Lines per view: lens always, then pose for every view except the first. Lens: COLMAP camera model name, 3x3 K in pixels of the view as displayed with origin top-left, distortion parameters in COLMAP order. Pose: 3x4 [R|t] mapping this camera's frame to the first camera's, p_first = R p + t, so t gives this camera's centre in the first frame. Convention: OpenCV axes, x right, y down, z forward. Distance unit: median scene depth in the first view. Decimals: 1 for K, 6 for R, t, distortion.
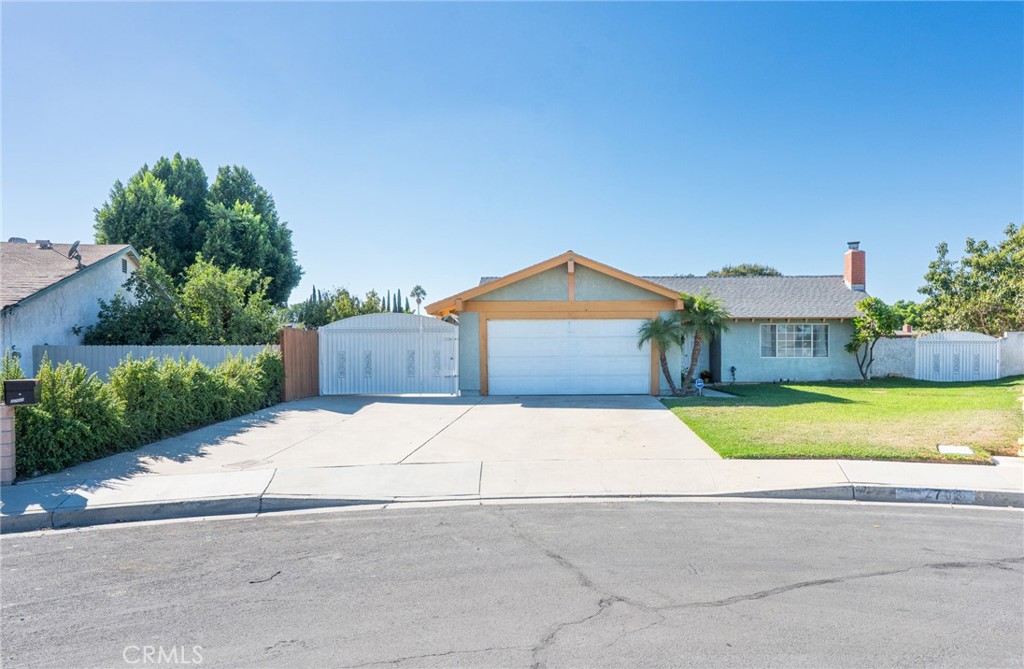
lens RADIAL K [[689.0, 0, 572.5], [0, 689.0, 363.8], [0, 0, 1]] dist [0.004807, 0.003084]
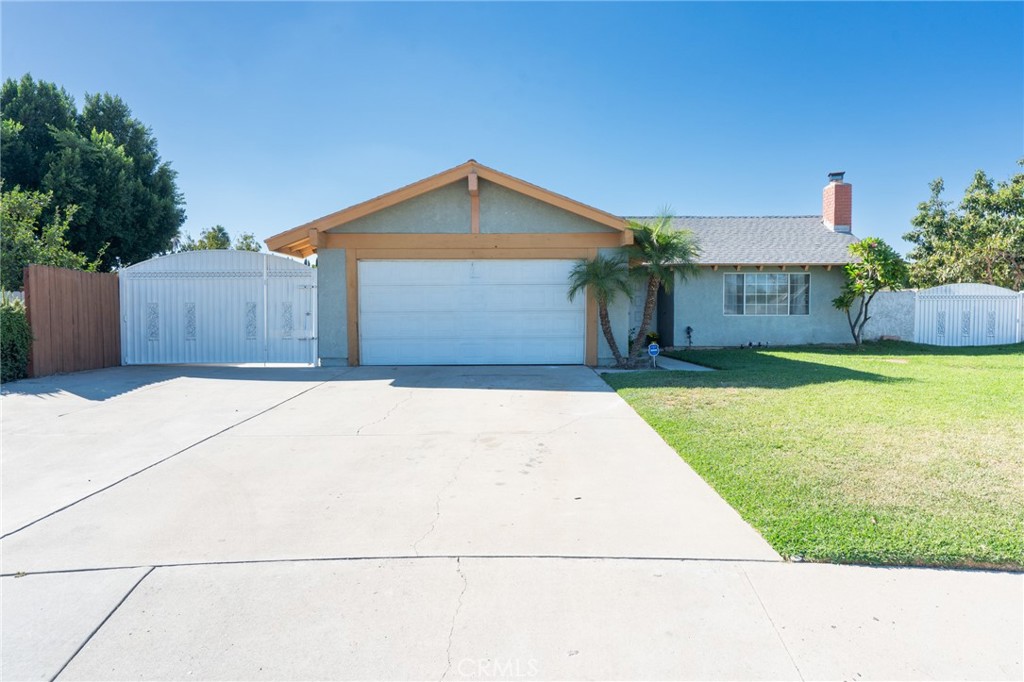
lens RADIAL K [[645.2, 0, 512.0], [0, 645.2, 341.0], [0, 0, 1]] dist [0.012442, -0.001086]
pose [[0.999986, 0.002058, 0.004810, 0.027096], [-0.002172, 0.999716, 0.023750, 0.003199], [-0.004759, -0.023761, 0.999706, 0.267714]]
